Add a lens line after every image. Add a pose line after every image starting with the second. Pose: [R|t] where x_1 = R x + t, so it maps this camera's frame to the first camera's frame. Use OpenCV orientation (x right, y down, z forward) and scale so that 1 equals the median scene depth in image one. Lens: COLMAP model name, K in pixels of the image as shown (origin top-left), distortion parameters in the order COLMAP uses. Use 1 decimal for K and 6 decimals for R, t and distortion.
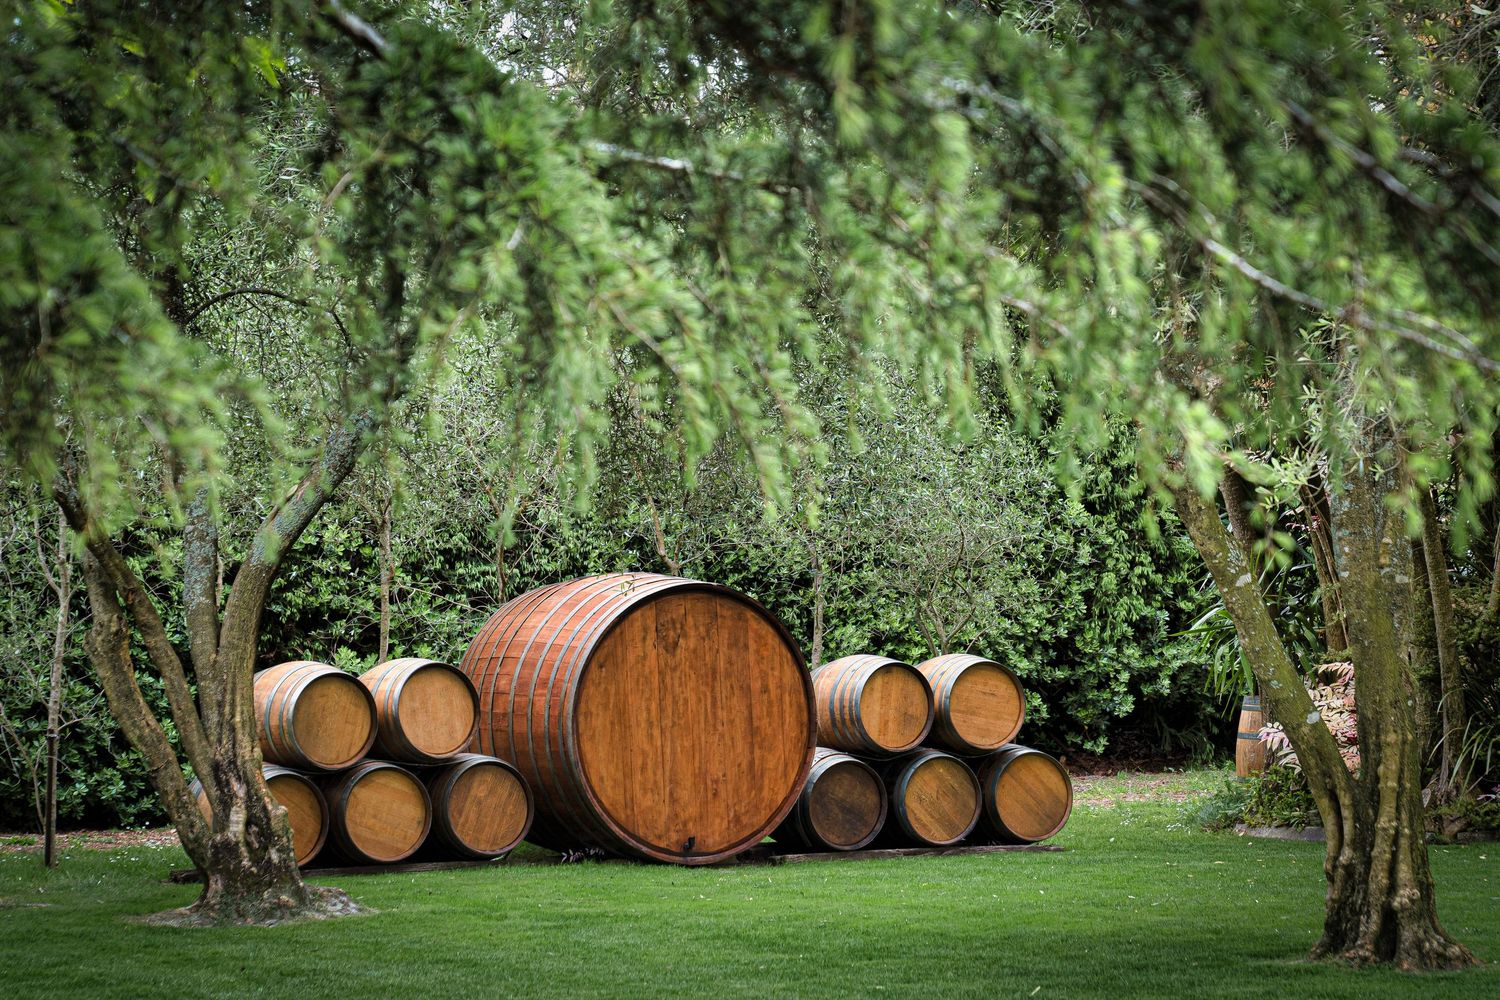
lens RADIAL K [[4529.9, 0, 750.0], [0, 4529.9, 500.0], [0, 0, 1]] dist [0.691498, 0.227977]
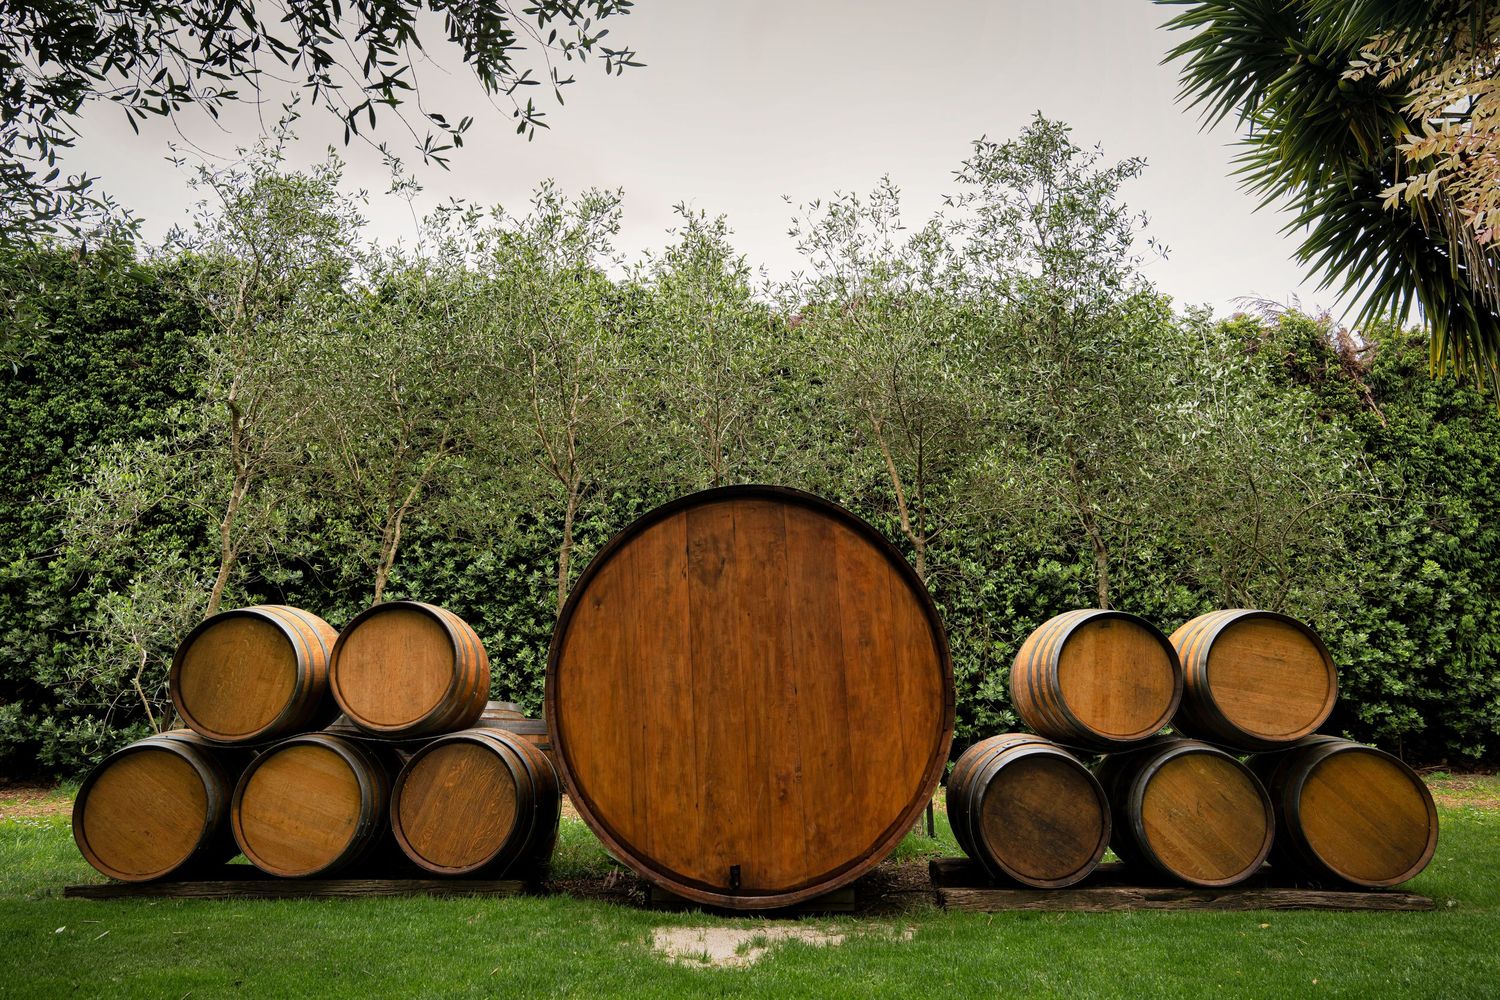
lens RADIAL K [[1073.0, 0, 718.9], [0, 1073.0, 472.9], [0, 0, 1]] dist [0.002724, 0.006335]
pose [[0.866610, -0.099895, -0.488885, 0.062328], [0.003071, 0.980805, -0.194967, 0.046471], [0.498977, 0.167459, 0.850282, 0.814371]]
